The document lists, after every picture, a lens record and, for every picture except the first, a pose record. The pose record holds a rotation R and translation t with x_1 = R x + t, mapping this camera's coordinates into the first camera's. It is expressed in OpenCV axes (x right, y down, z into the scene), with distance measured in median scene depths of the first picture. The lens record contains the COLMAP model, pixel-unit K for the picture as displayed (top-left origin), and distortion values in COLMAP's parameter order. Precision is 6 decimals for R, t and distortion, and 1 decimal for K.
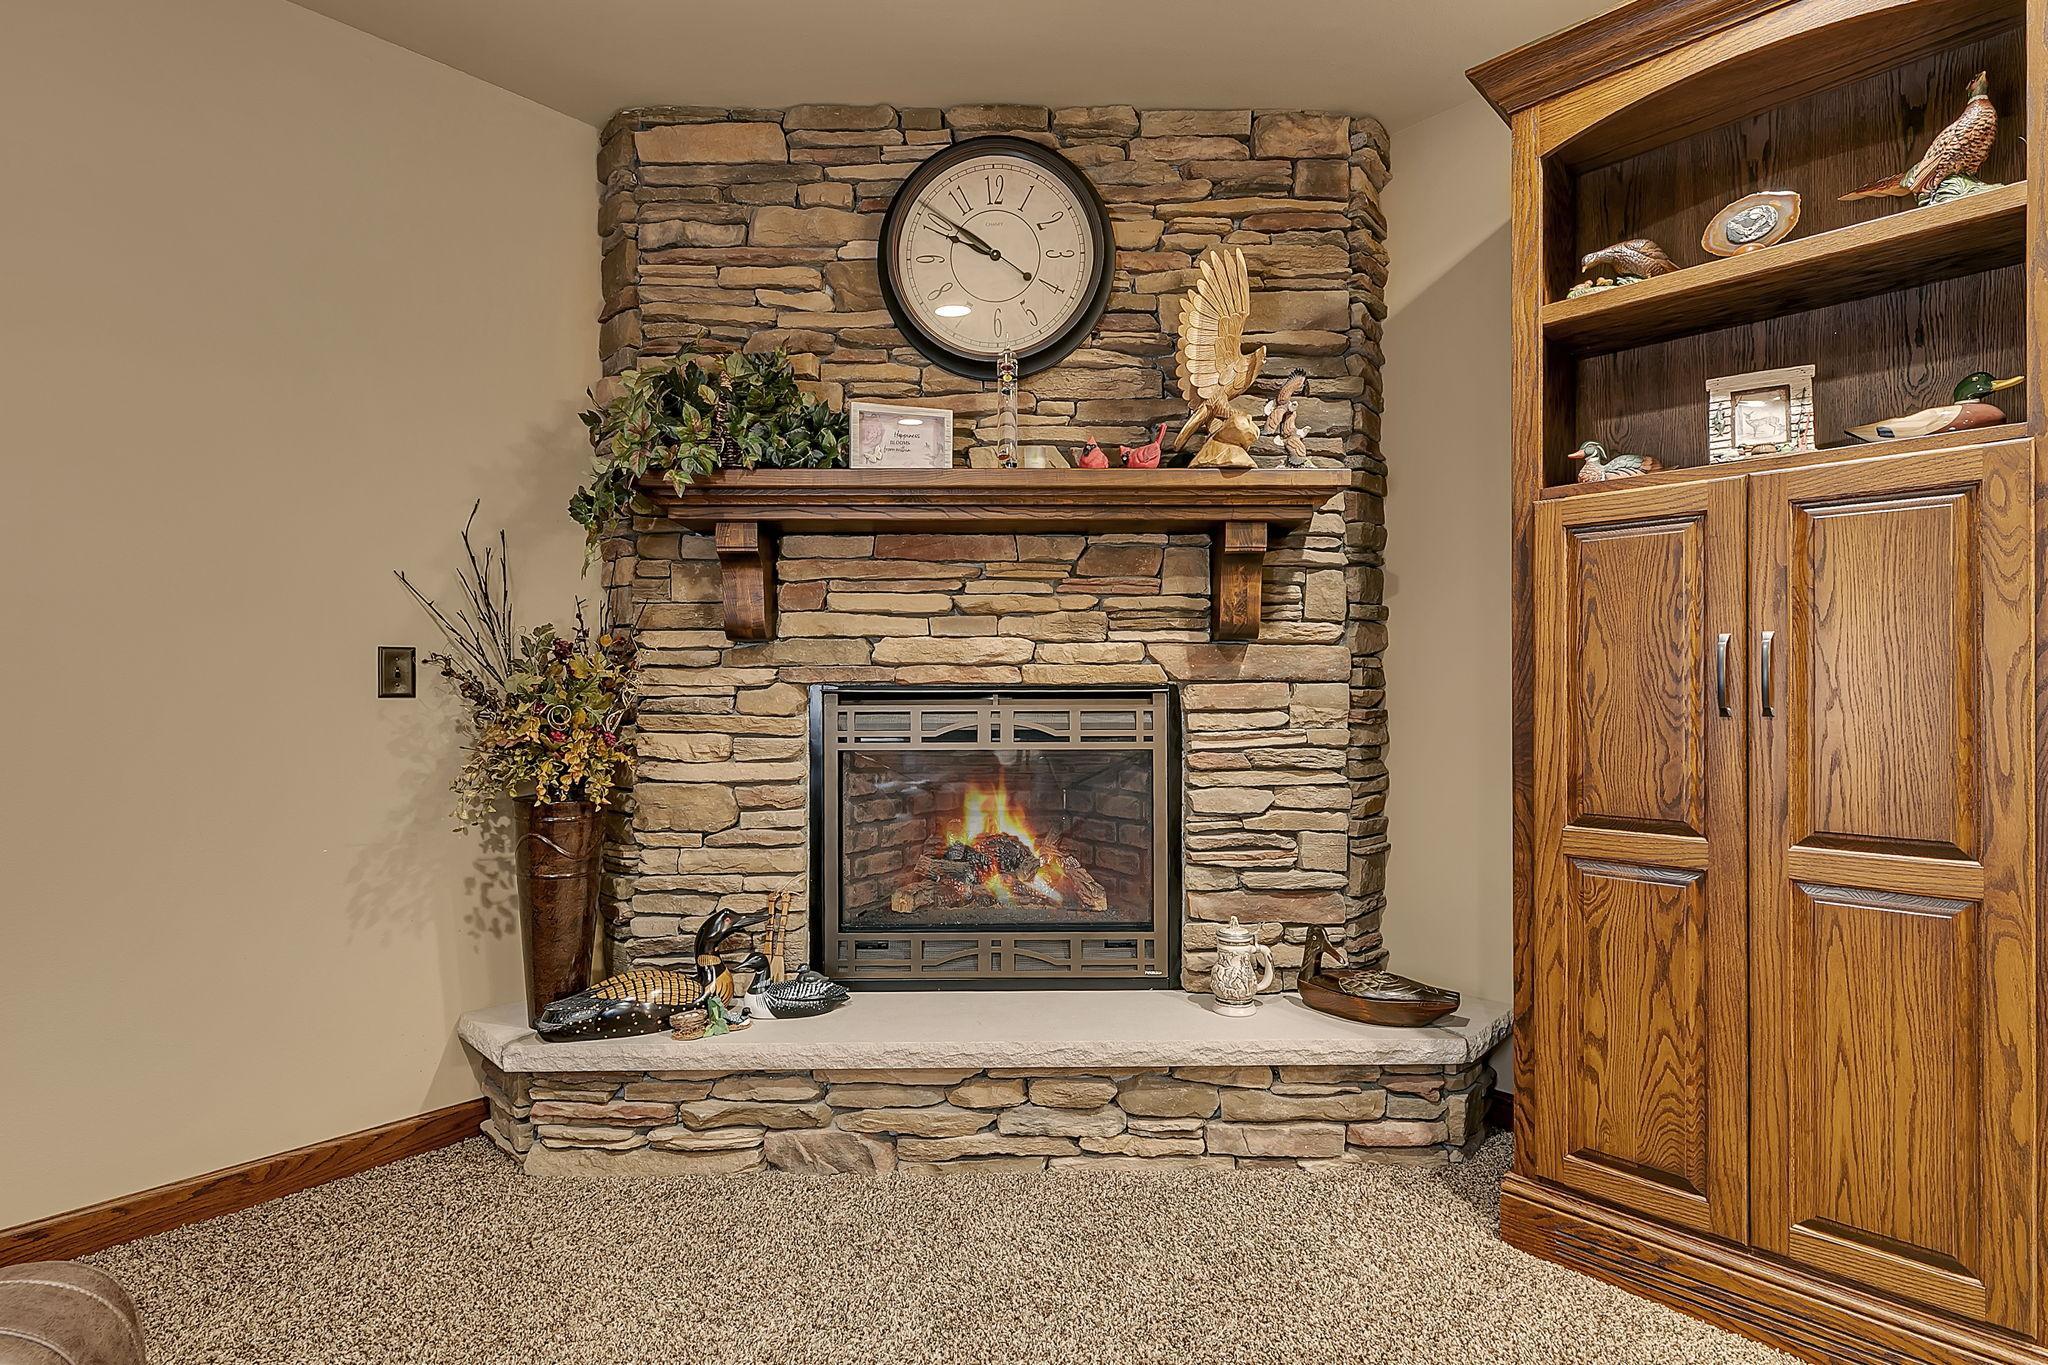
lens RADIAL K [[968.8, 0, 1024.0], [0, 968.8, 682.5], [0, 0, 1]] dist [0.000807, 0.000156]
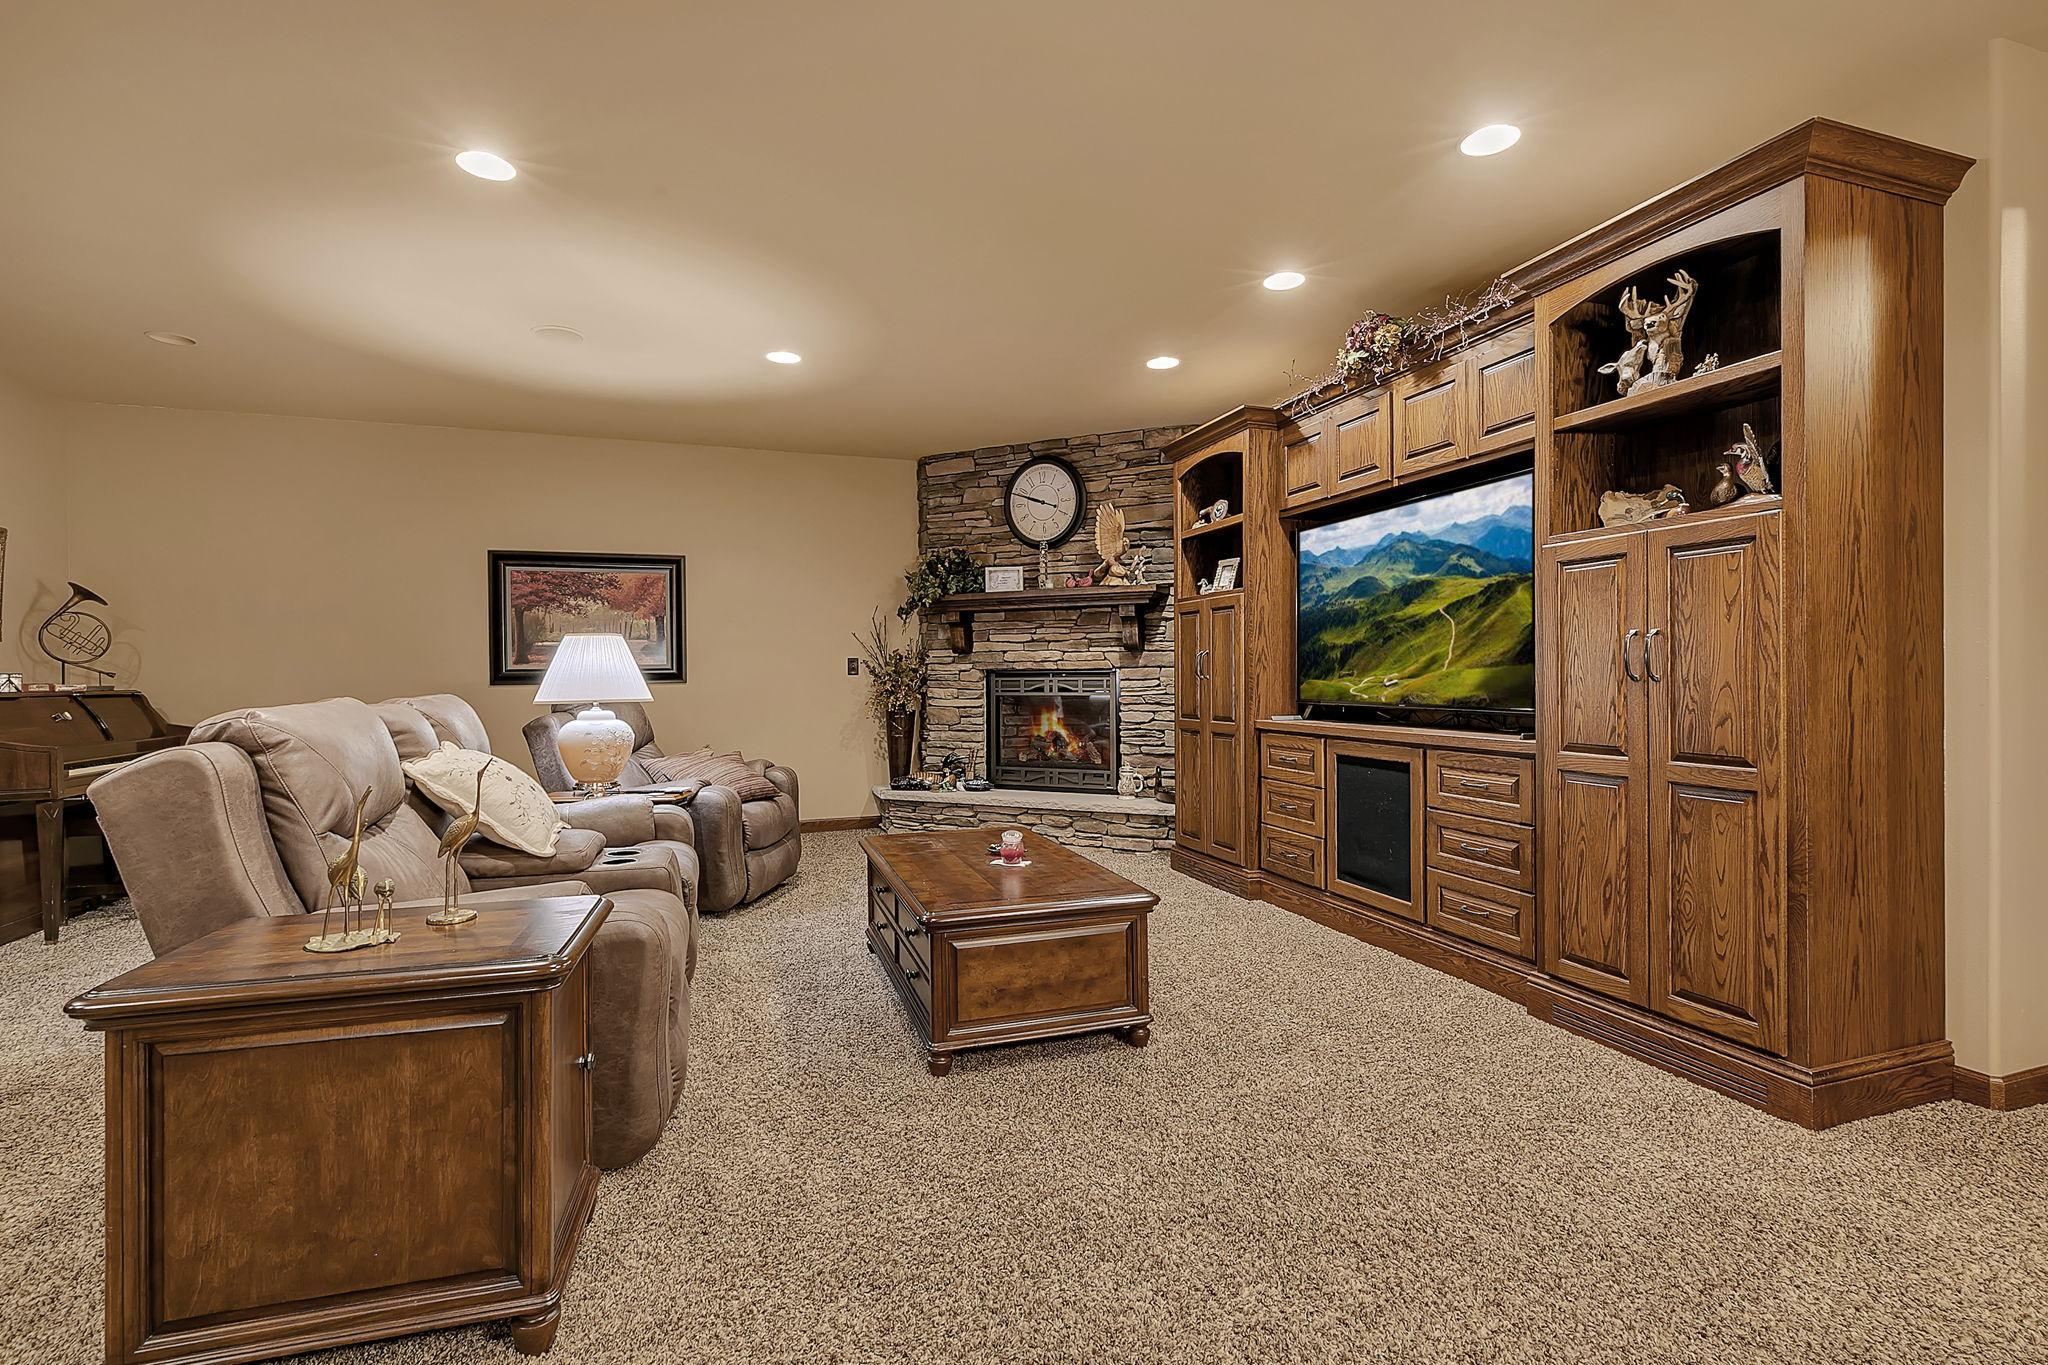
lens RADIAL K [[969.8, 0, 1024.0], [0, 969.8, 682.5], [0, 0, 1]] dist [-0.000289, -0.000007]
pose [[0.890383, -0.000116, -0.455212, 1.082383], [0.005755, 0.999923, 0.011002, 0.008006], [0.455176, -0.012416, 0.890315, -1.300226]]
